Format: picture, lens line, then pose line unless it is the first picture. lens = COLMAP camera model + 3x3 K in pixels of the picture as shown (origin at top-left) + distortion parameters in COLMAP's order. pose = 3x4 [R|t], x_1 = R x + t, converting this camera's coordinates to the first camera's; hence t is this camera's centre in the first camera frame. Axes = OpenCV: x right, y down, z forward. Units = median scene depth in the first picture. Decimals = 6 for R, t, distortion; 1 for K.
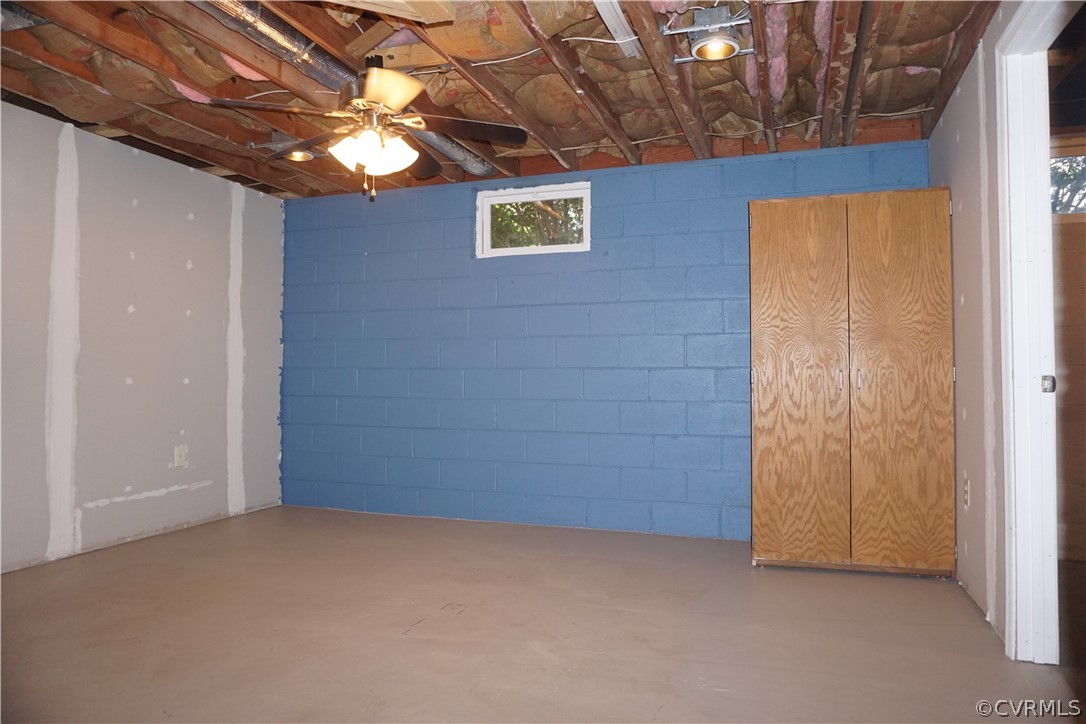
lens RADIAL K [[727.1, 0, 543.0], [0, 727.1, 362.0], [0, 0, 1]] dist [-0.047301, 0.035775]
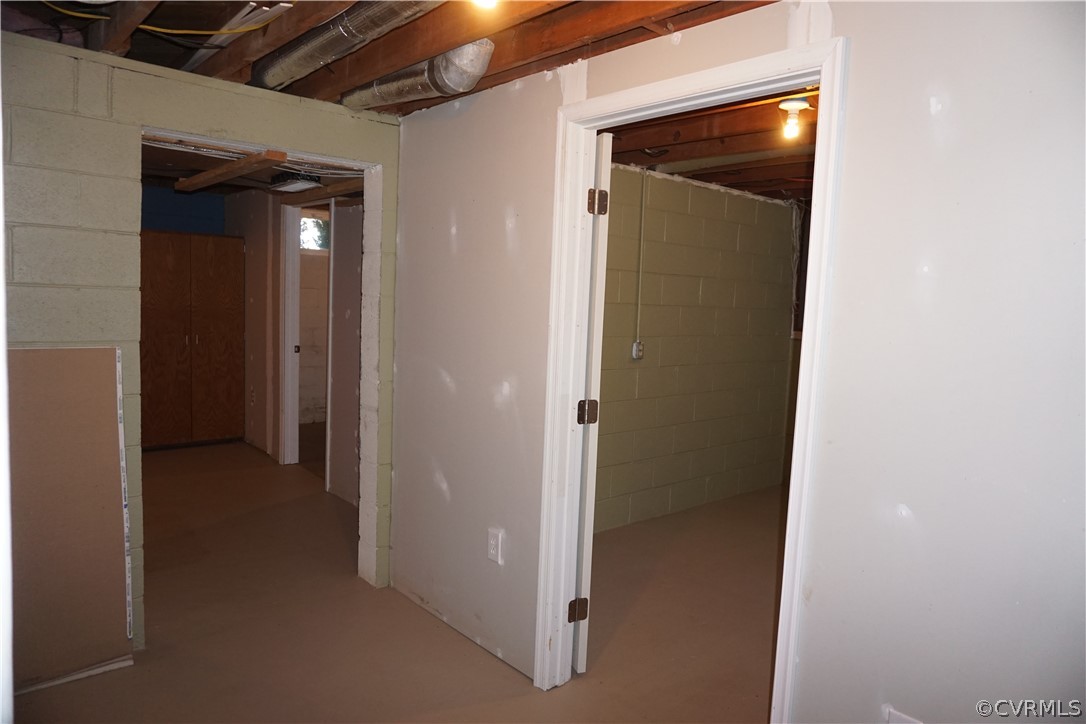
lens RADIAL K [[727.1, 0, 543.0], [0, 727.1, 362.0], [0, 0, 1]] dist [-0.047301, 0.035775]
pose [[0.490939, -0.058590, 0.869222, -0.719219], [-0.061969, 0.992860, 0.101924, -0.161589], [-0.868987, -0.103903, 0.483803, -0.640641]]
